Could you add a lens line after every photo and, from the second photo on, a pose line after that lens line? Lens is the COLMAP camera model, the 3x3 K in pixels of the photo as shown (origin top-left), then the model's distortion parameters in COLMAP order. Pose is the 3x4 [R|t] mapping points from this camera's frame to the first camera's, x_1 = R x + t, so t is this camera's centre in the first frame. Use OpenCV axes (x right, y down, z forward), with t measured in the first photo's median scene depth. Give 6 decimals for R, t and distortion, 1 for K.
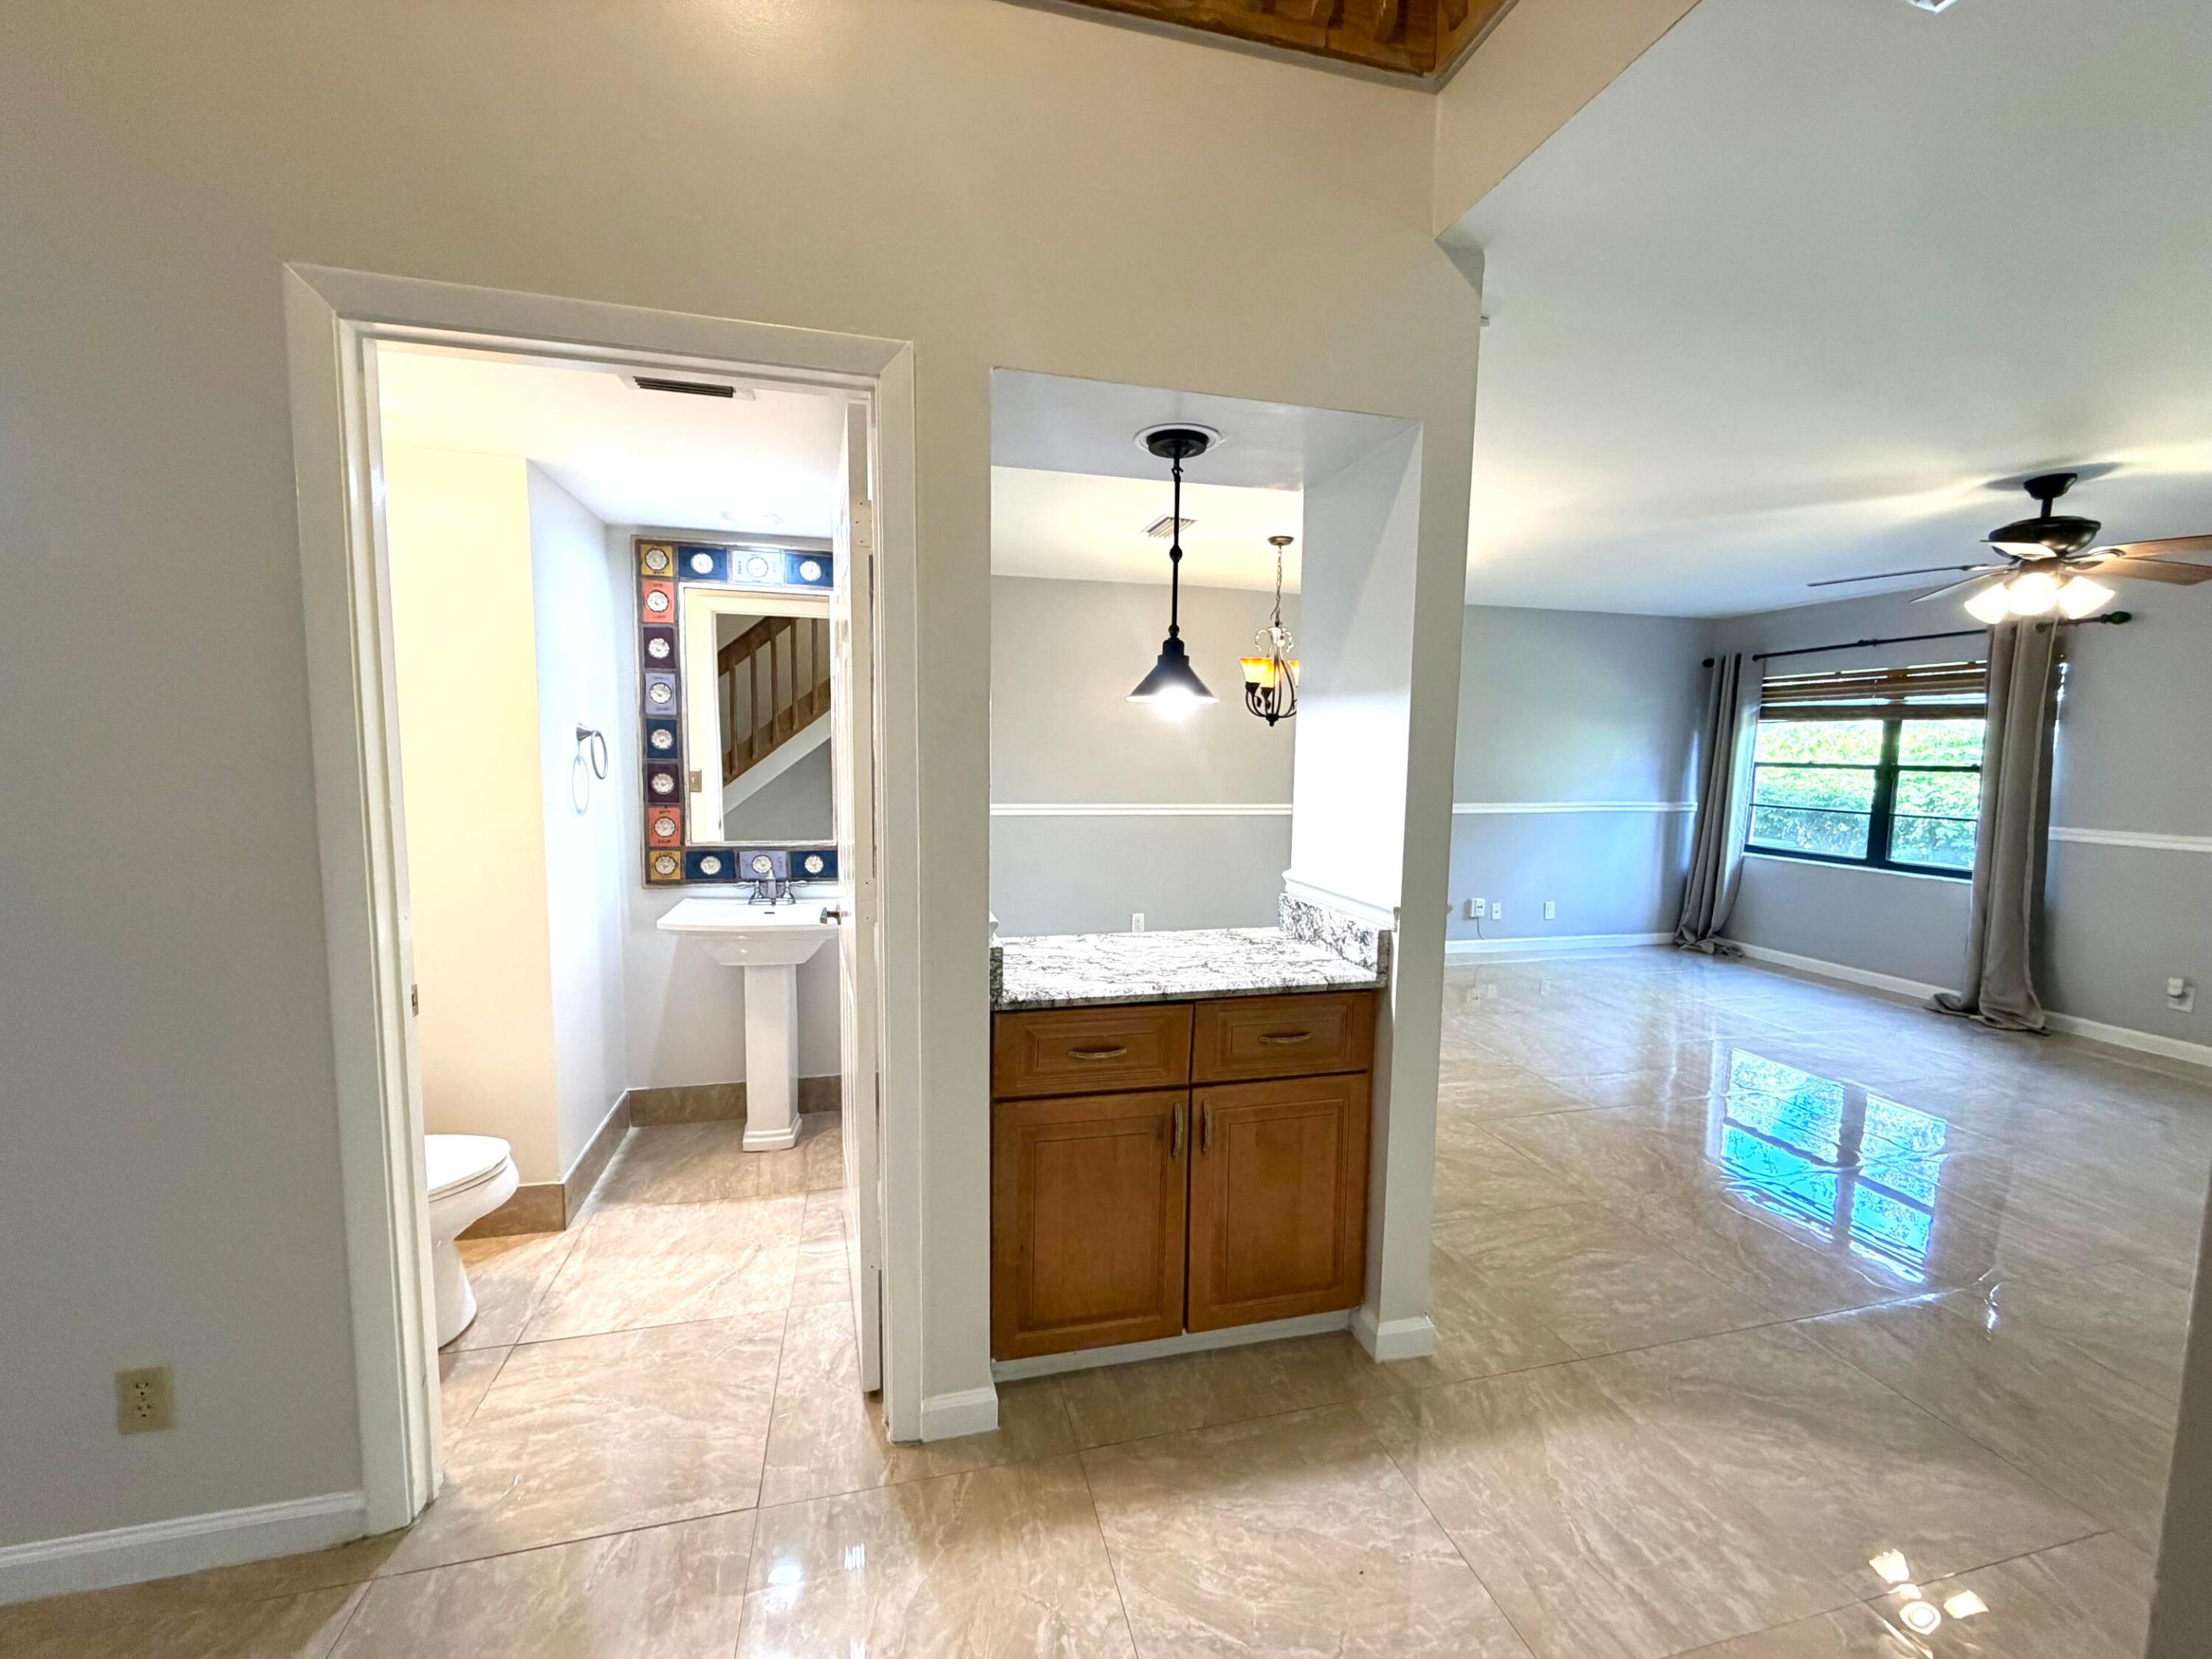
lens RADIAL K [[885.1, 0, 1099.2], [0, 885.1, 833.6], [0, 0, 1]] dist [-0.000357, 0.000662]
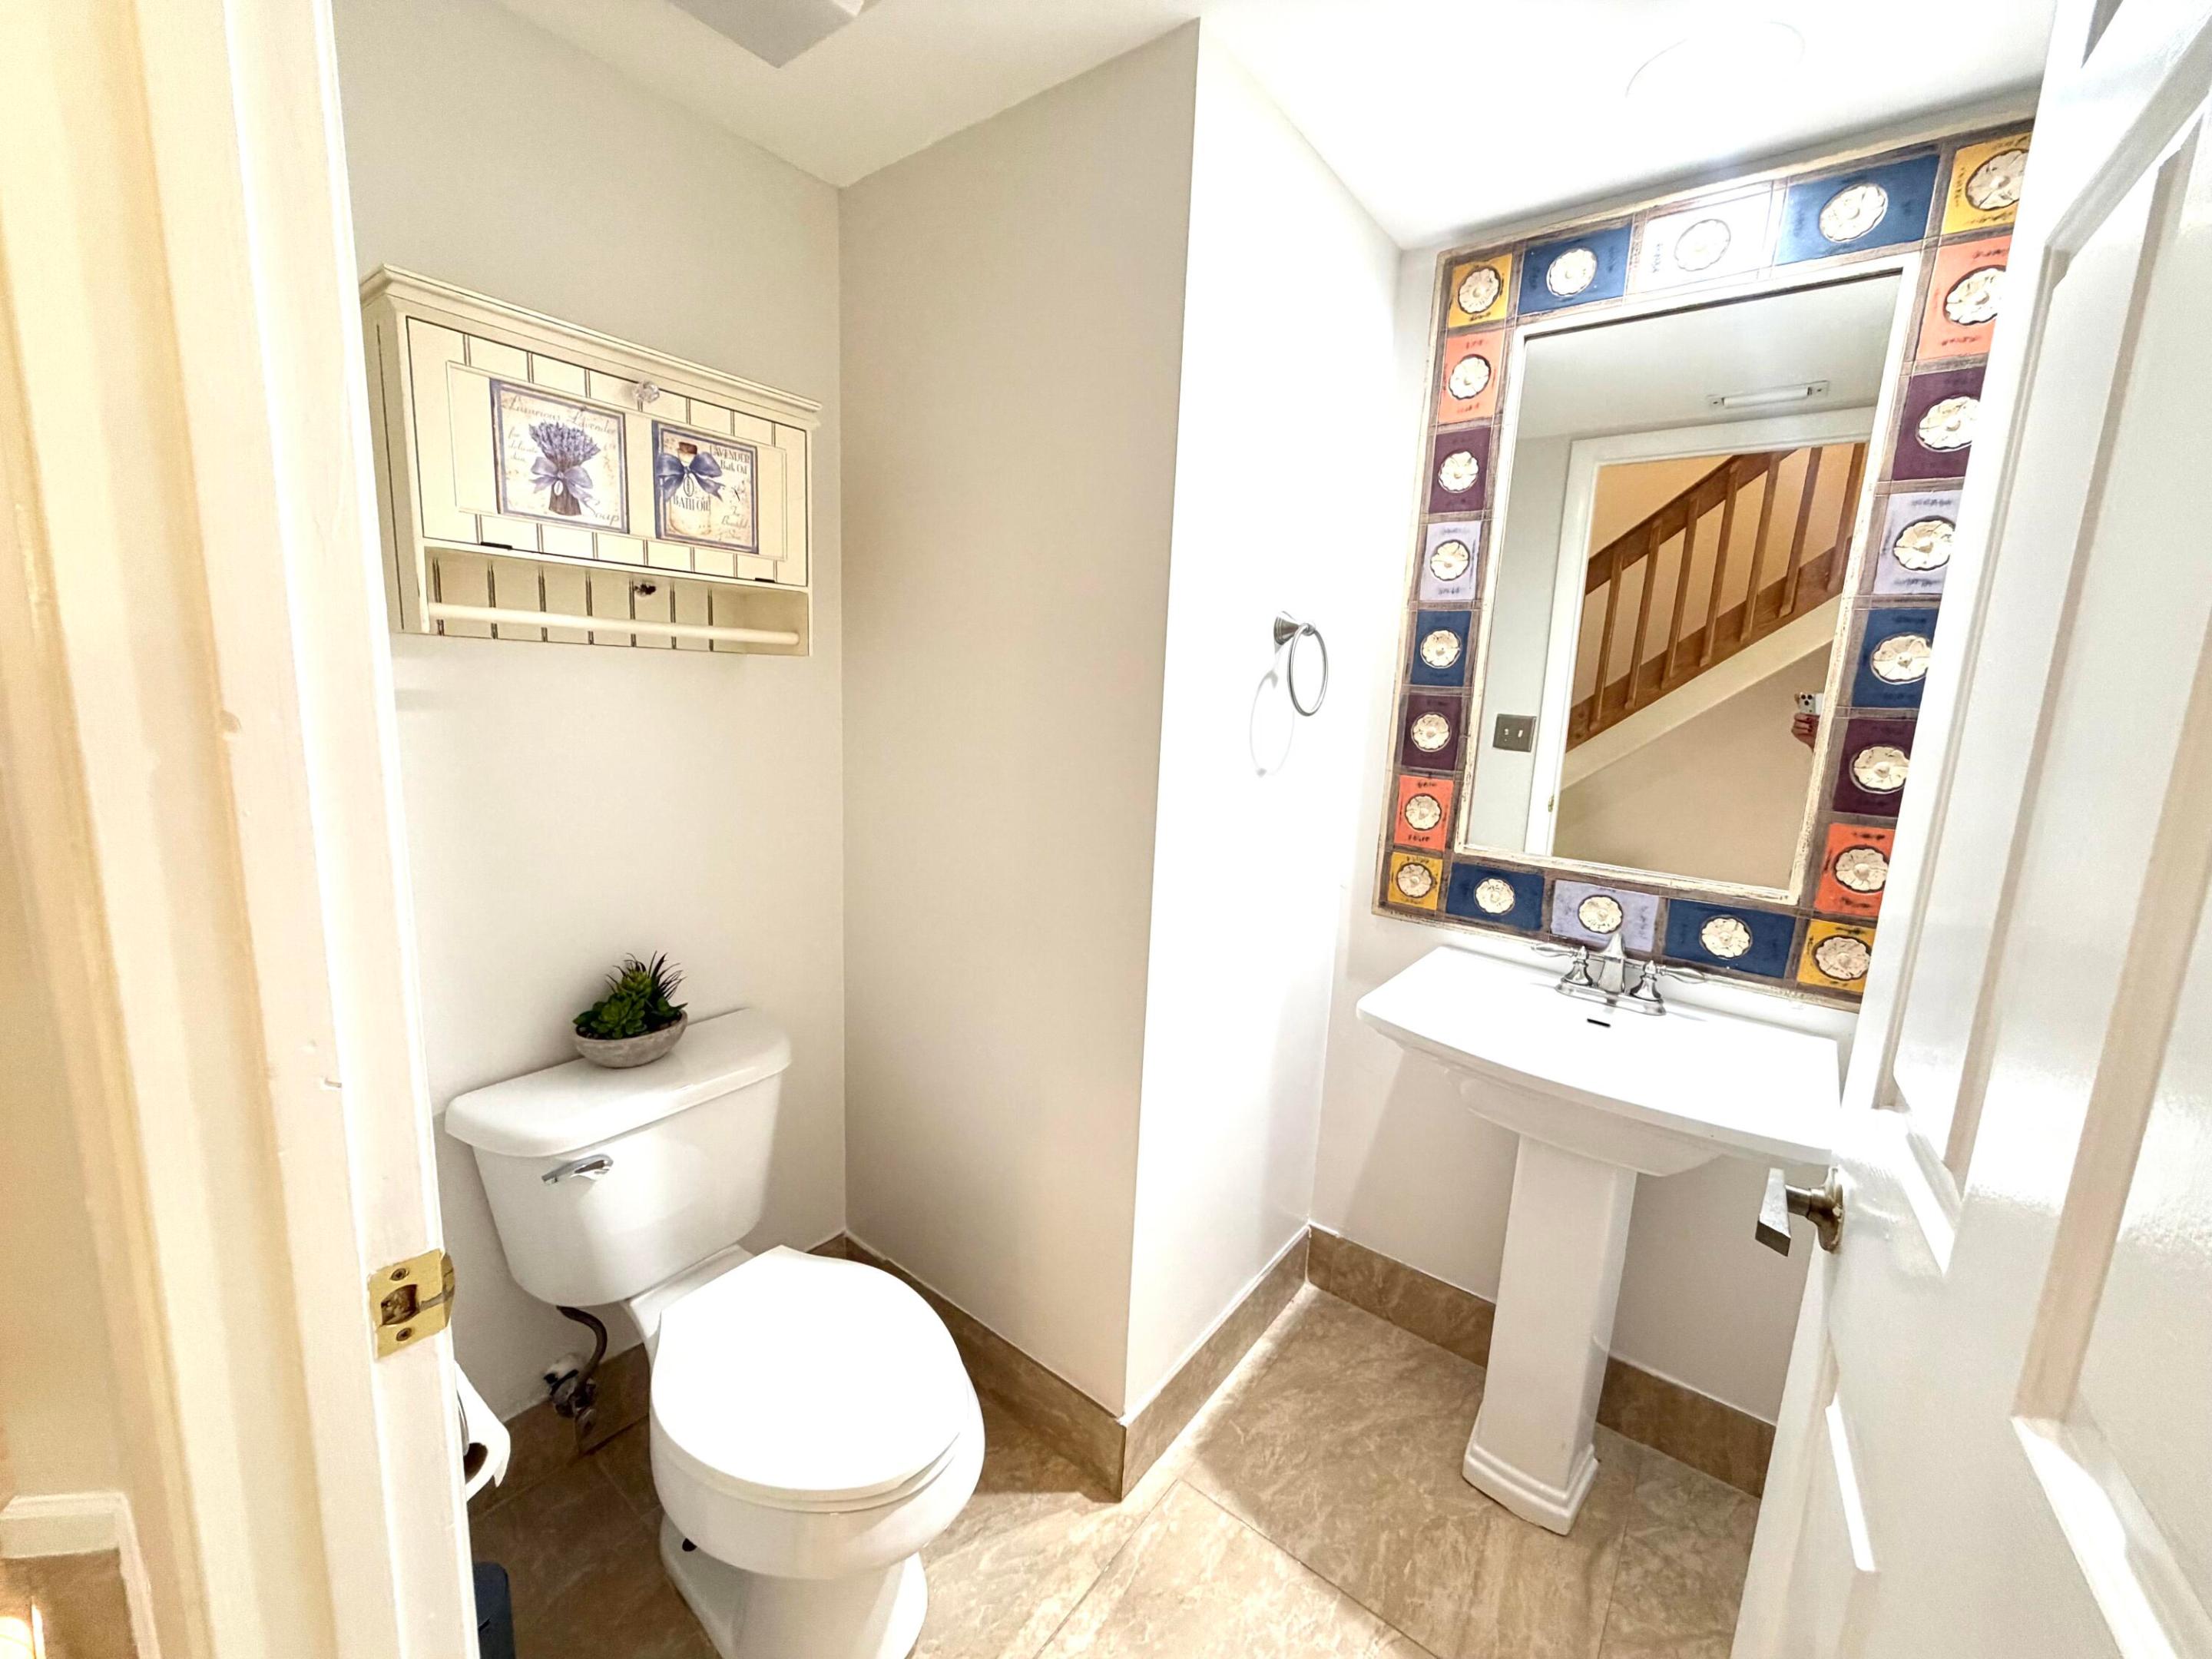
lens RADIAL K [[885.1, 0, 1098.4], [0, 885.1, 831.4], [0, 0, 1]] dist [-0.000357, 0.000662]
pose [[0.612505, 0.147113, -0.776656, -0.187933], [-0.110418, 0.988819, 0.100220, -0.028310], [0.782716, 0.024371, 0.621901, 0.505278]]
